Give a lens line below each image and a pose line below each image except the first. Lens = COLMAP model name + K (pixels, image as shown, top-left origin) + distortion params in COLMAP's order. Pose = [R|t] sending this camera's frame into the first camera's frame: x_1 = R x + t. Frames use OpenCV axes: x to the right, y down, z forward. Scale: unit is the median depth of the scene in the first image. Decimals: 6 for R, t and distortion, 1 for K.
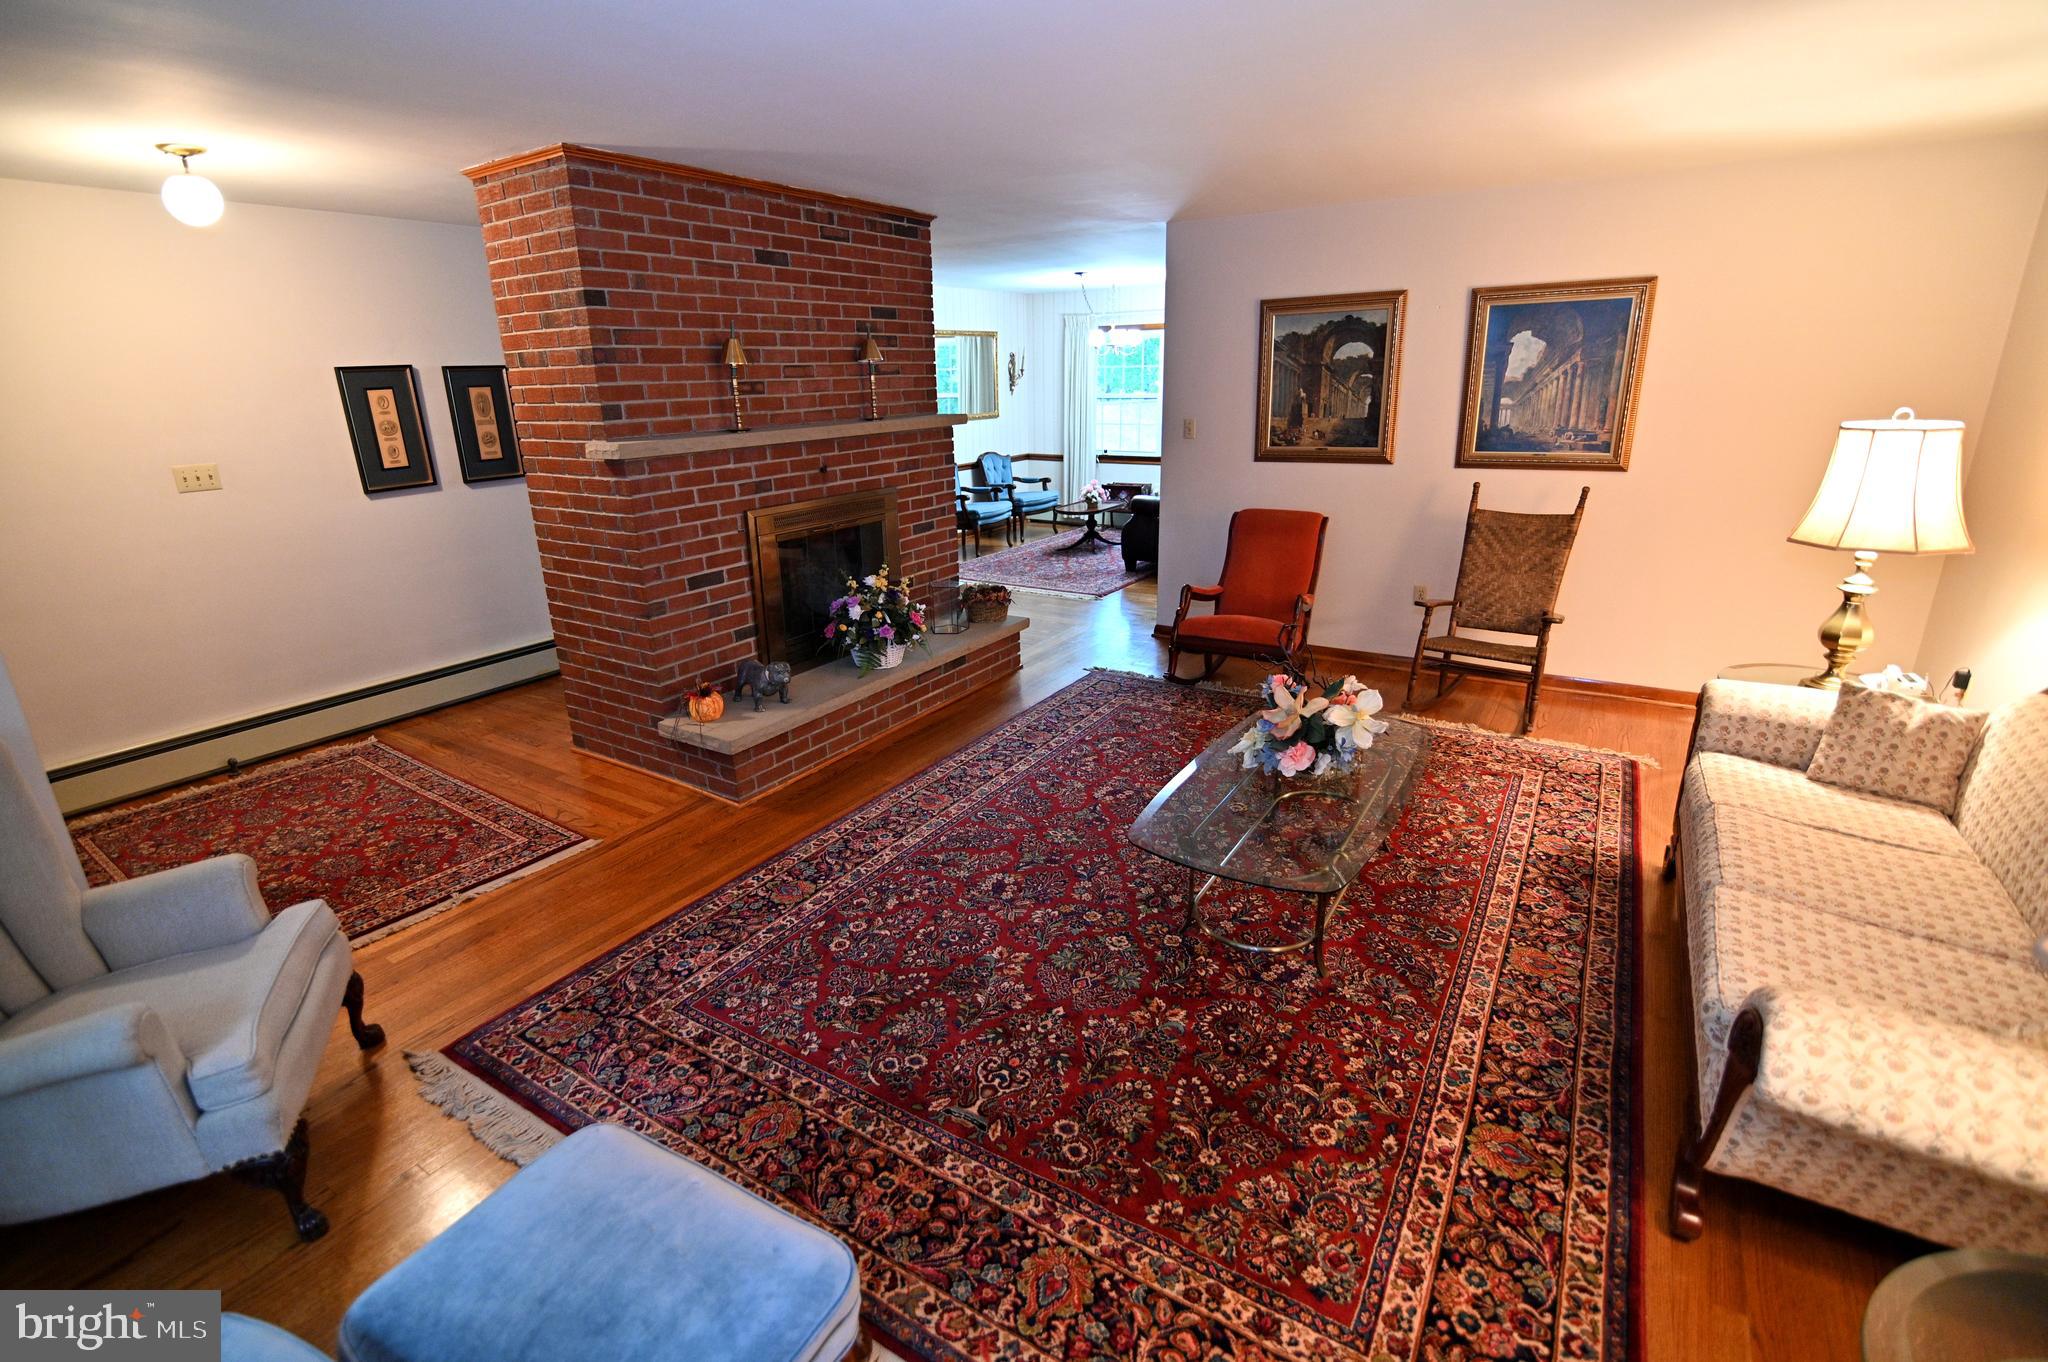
lens RADIAL K [[936.6, 0, 1009.4], [0, 936.6, 679.3], [0, 0, 1]] dist [-0.019854, 0.001471]
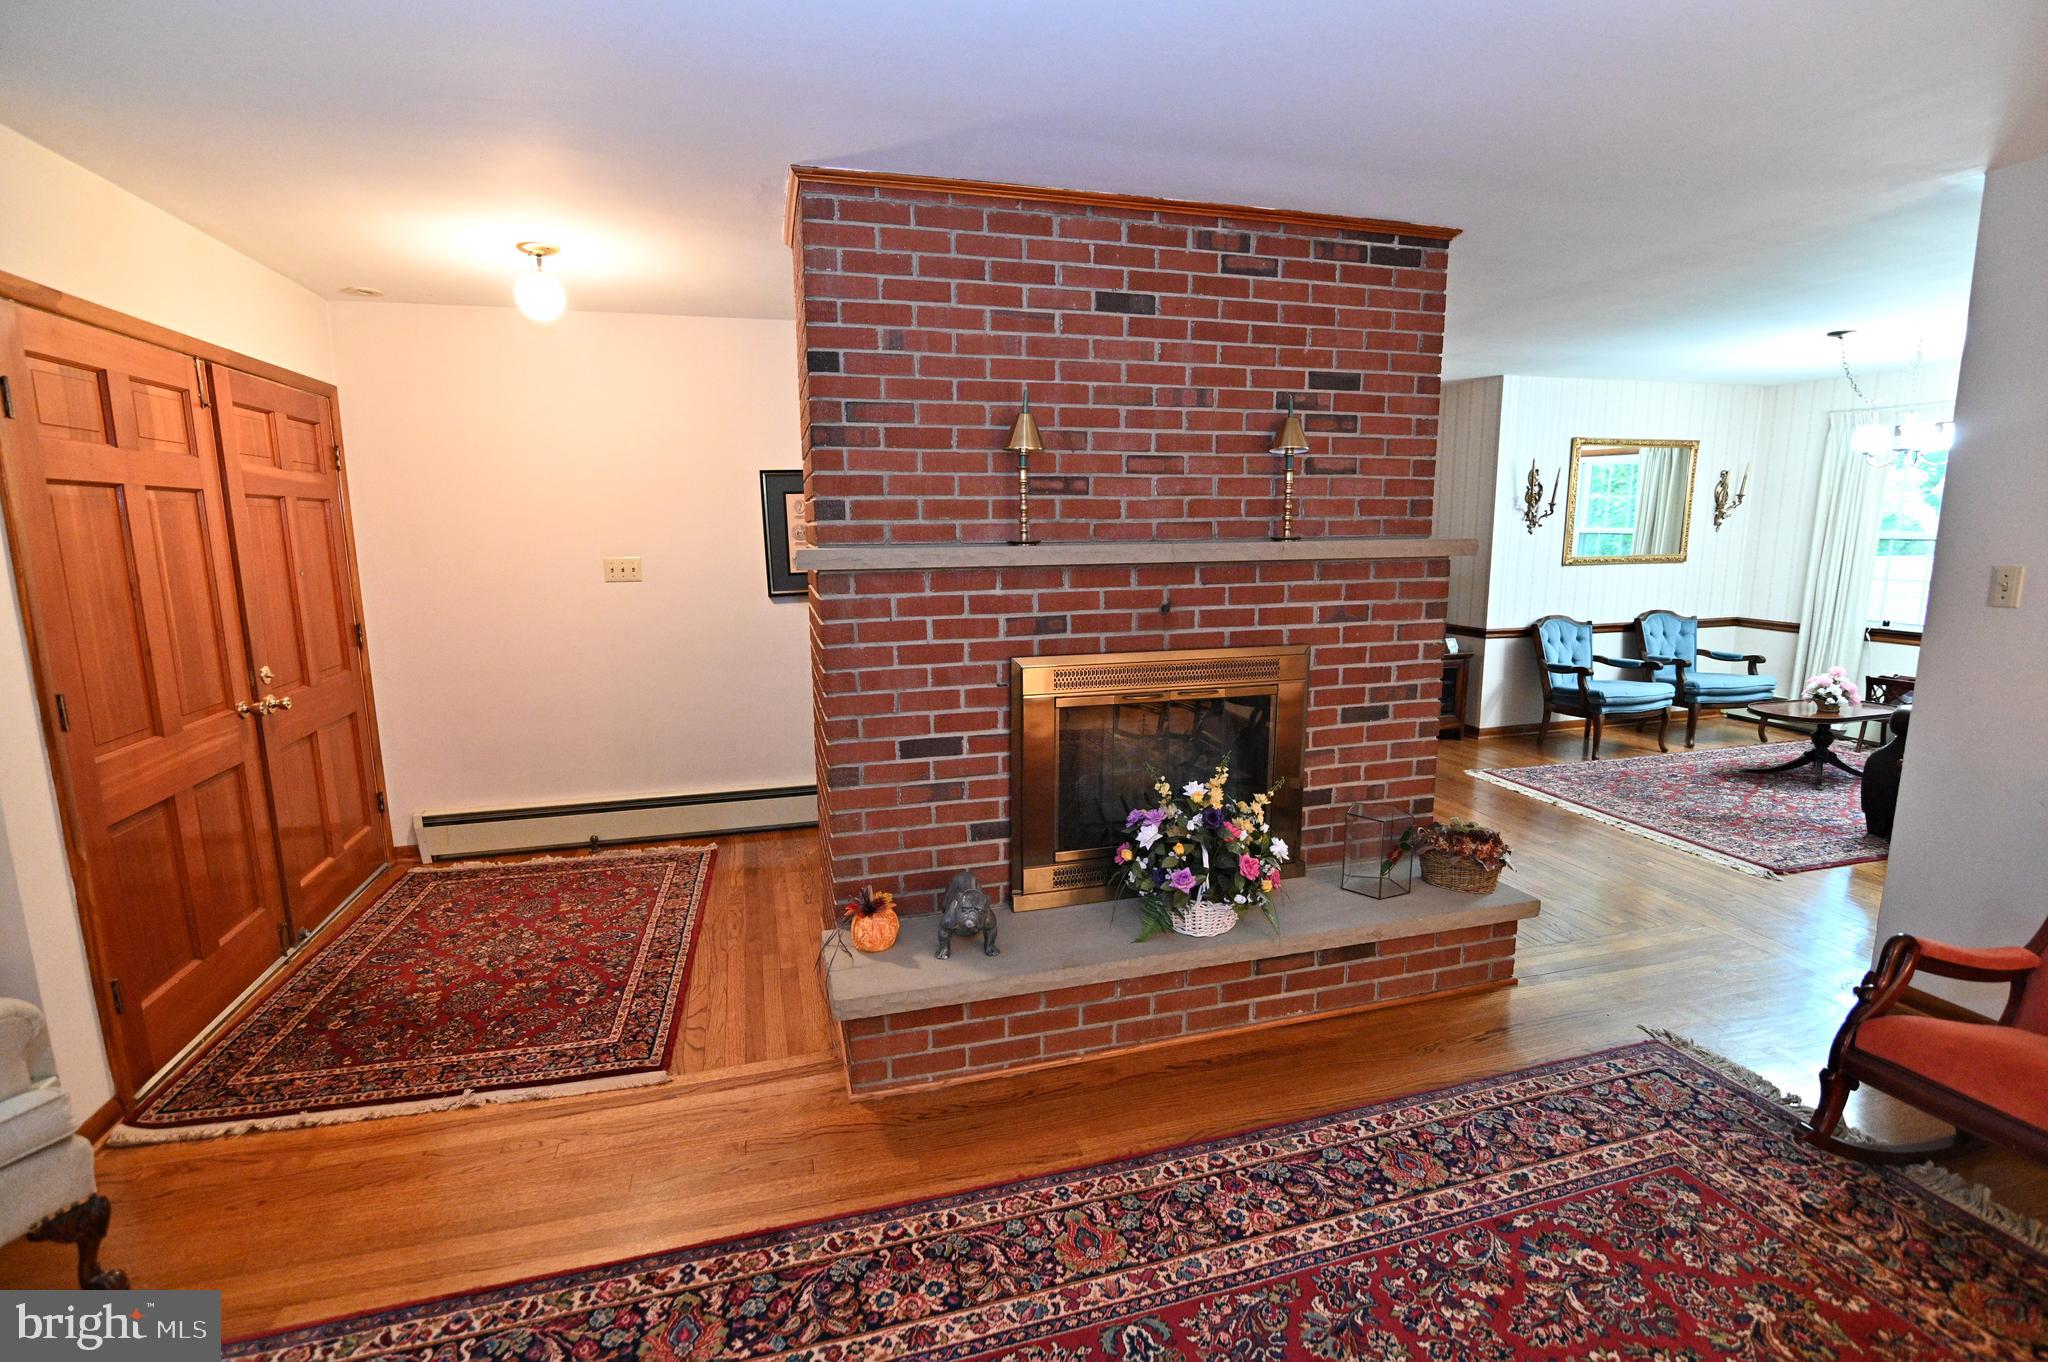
lens RADIAL K [[931.8, 0, 1017.7], [0, 931.8, 683.0], [0, 0, 1]] dist [-0.019931, 0.000449]
pose [[0.751944, 0.124872, -0.647292, 0.159606], [-0.212594, 0.975370, -0.058803, -0.117330], [0.624006, 0.181827, 0.759971, 0.465172]]
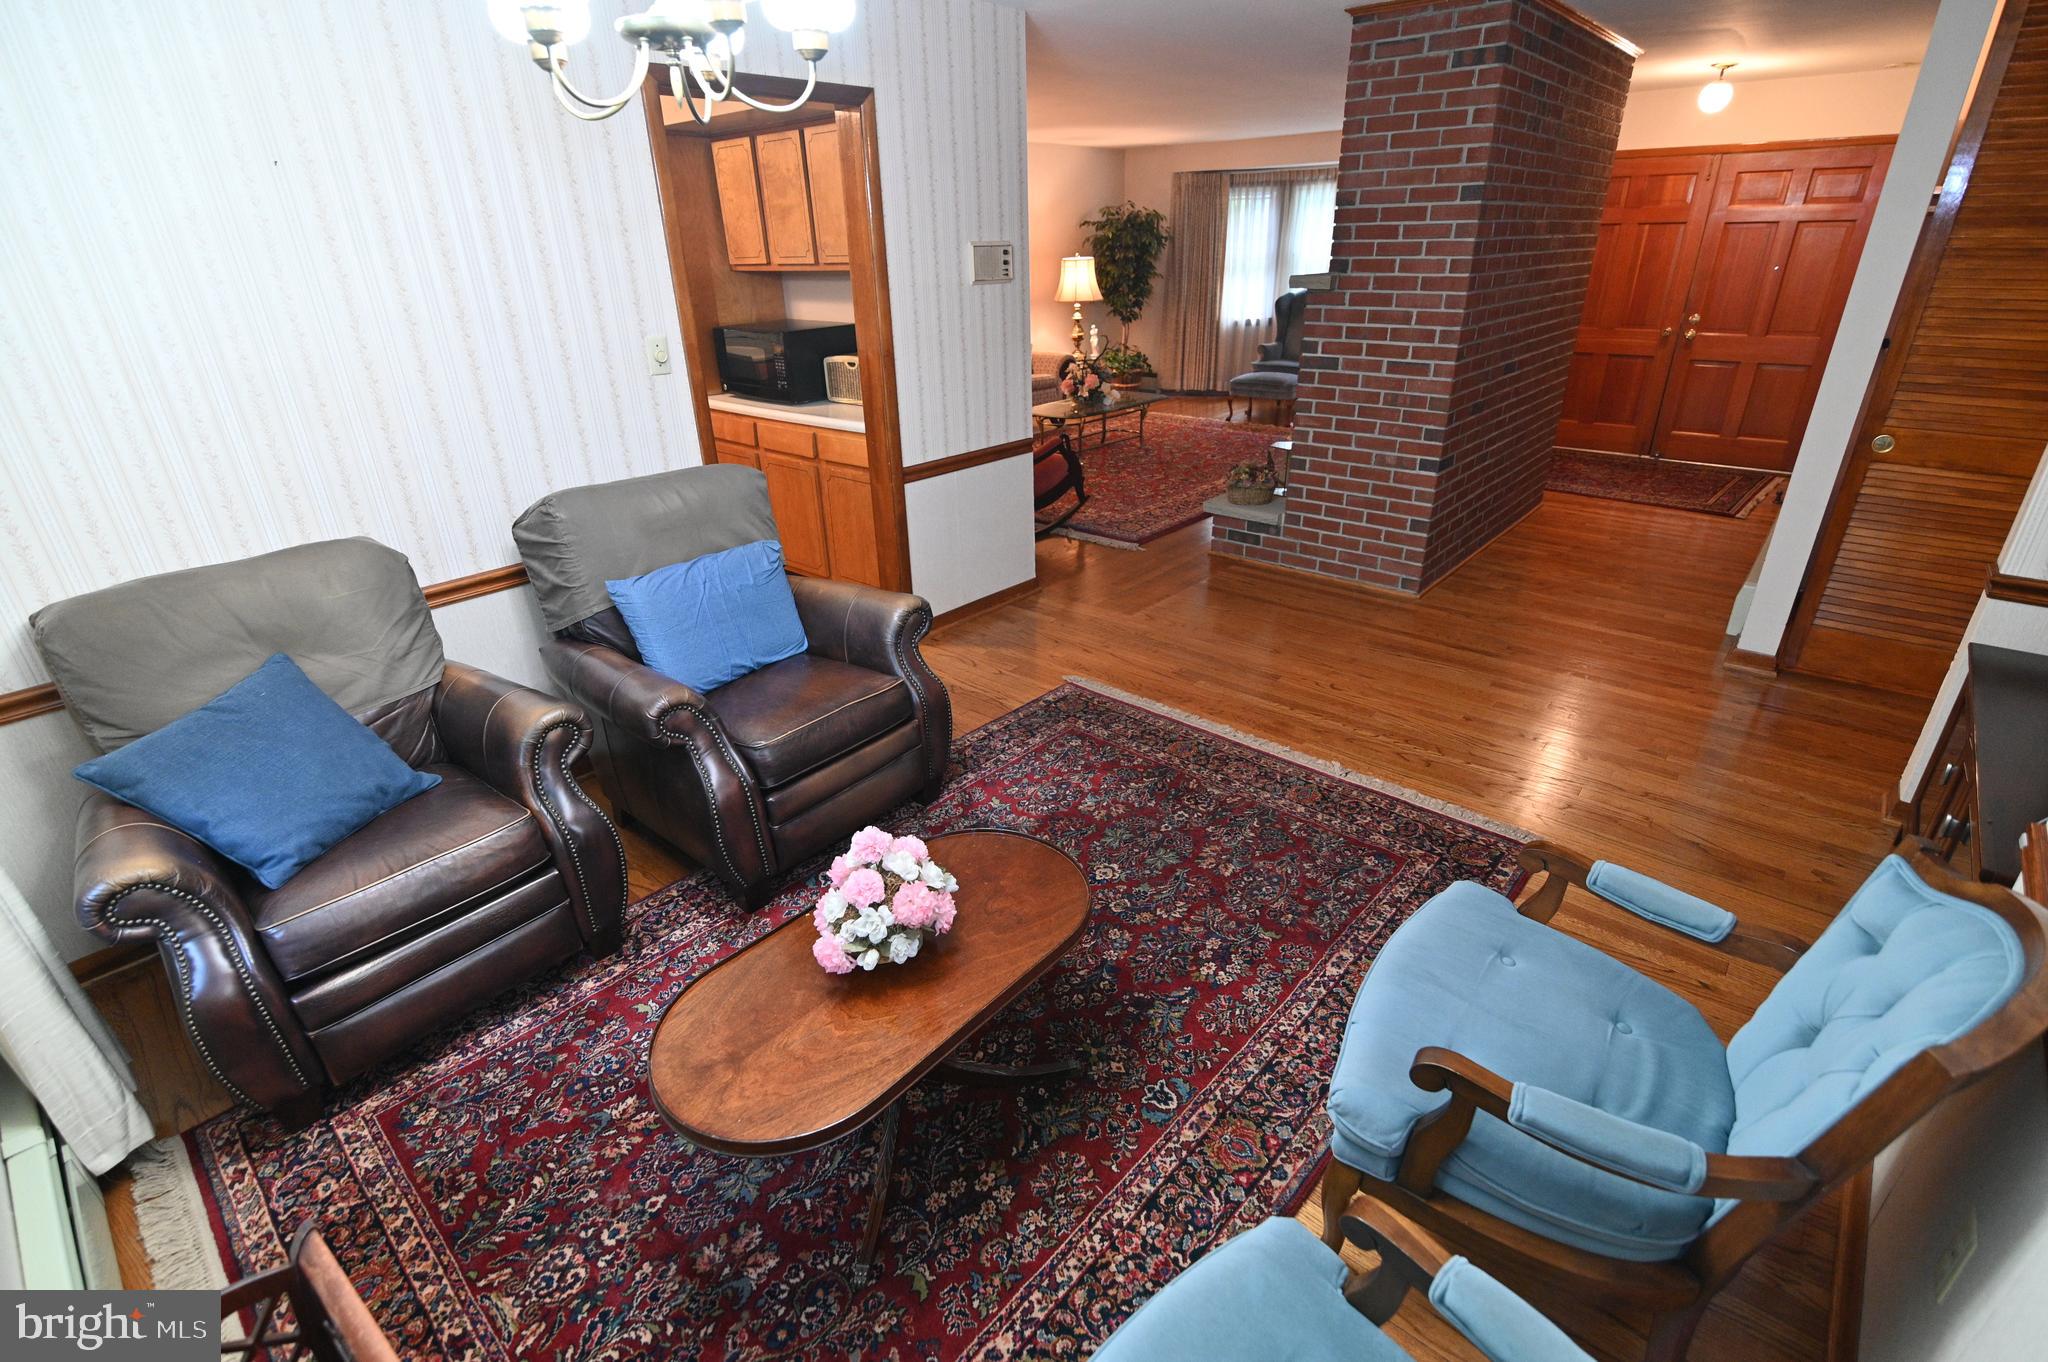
lens RADIAL K [[938.3, 0, 1017.6], [0, 938.3, 678.6], [0, 0, 1]] dist [-0.017304, -0.000030]
pose [[-0.987204, -0.021762, 0.157970, 0.066795], [0.092564, 0.728456, 0.678811, -0.745428], [-0.129847, 0.684747, -0.717120, 2.293718]]
